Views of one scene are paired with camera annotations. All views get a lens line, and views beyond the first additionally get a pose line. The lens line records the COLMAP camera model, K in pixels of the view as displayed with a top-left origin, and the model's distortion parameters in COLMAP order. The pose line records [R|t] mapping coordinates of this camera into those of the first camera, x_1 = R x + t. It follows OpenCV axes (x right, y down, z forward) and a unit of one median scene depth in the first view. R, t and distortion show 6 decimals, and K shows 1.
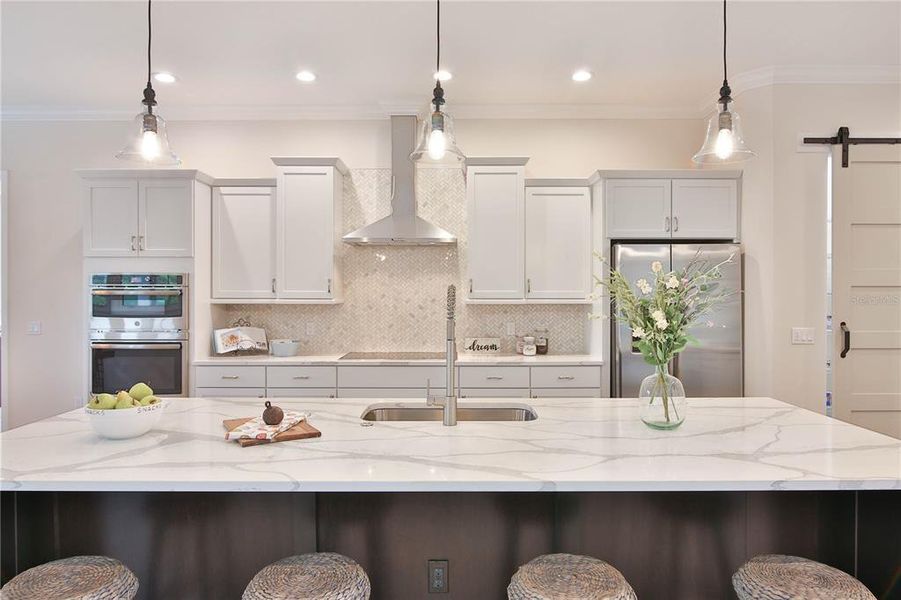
lens RADIAL K [[542.0, 0, 456.4], [0, 542.0, 293.4], [0, 0, 1]] dist [-0.008580, 0.001223]
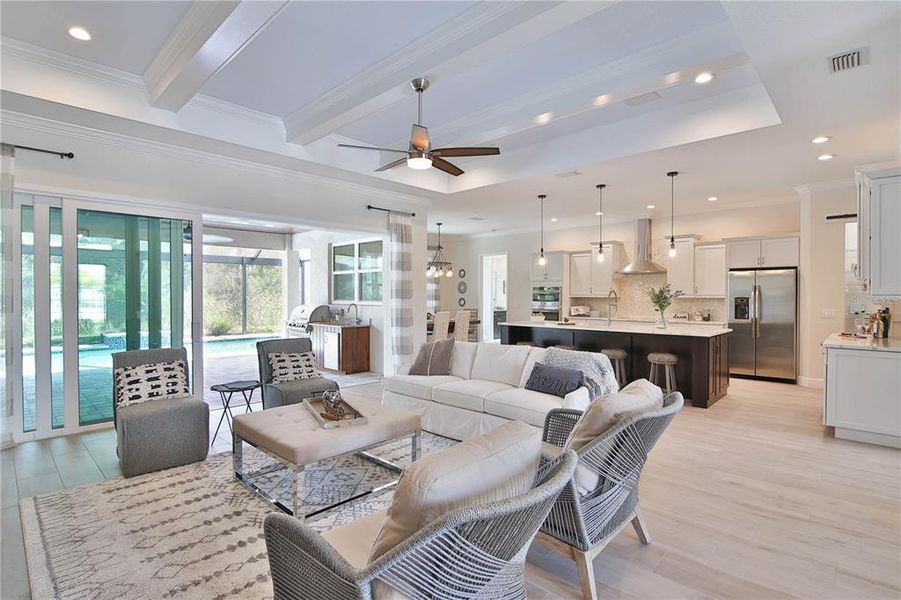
lens RADIAL K [[432.3, 0, 458.5], [0, 432.3, 299.5], [0, 0, 1]] dist [-0.010668, -0.000098]
pose [[0.714451, 0.005539, -0.699664, 0.685041], [-0.001997, 0.999981, 0.005877, 0.018815], [0.699683, -0.002802, 0.714448, -0.972725]]
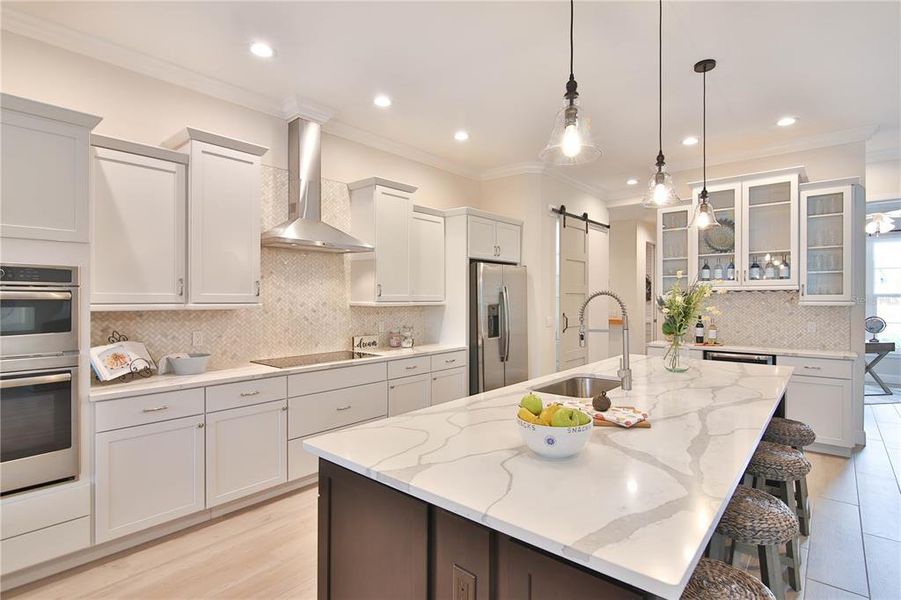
lens RADIAL K [[432.3, 0, 451.6], [0, 432.3, 299.1], [0, 0, 1]] dist [-0.010668, -0.000098]
pose [[0.667569, -0.002501, 0.744544, -0.544130], [-0.000388, 0.999993, 0.003707, 0.000577], [-0.744548, -0.002764, 0.667563, 0.275925]]
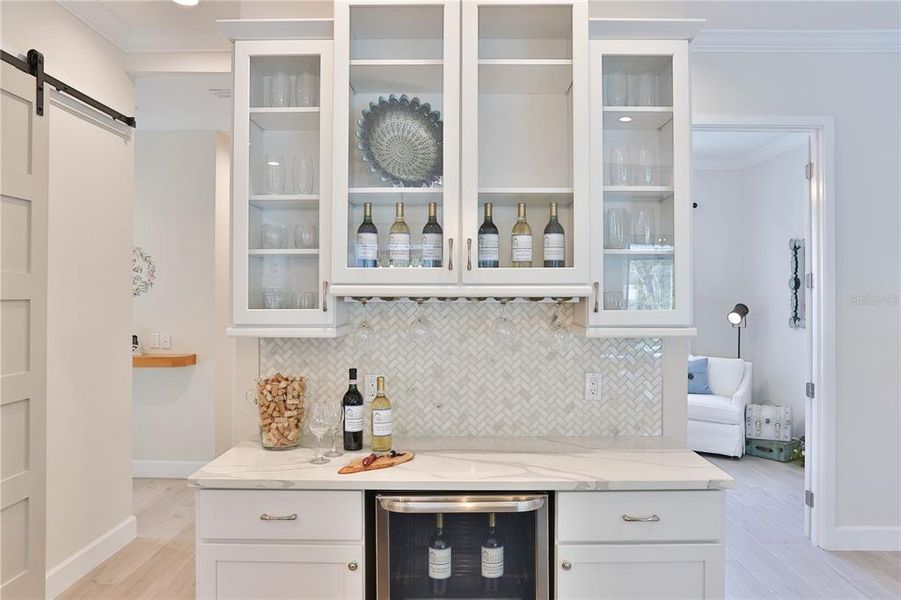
lens RADIAL K [[655.7, 0, 450.5], [0, 655.7, 287.4], [0, 0, 1]] dist [-0.079573, 0.033018]
pose [[0.023016, 0.014702, 0.999627, 0.126482], [0.001904, 0.999889, -0.014750, -0.015880], [-0.999733, 0.002243, 0.022986, 0.437539]]
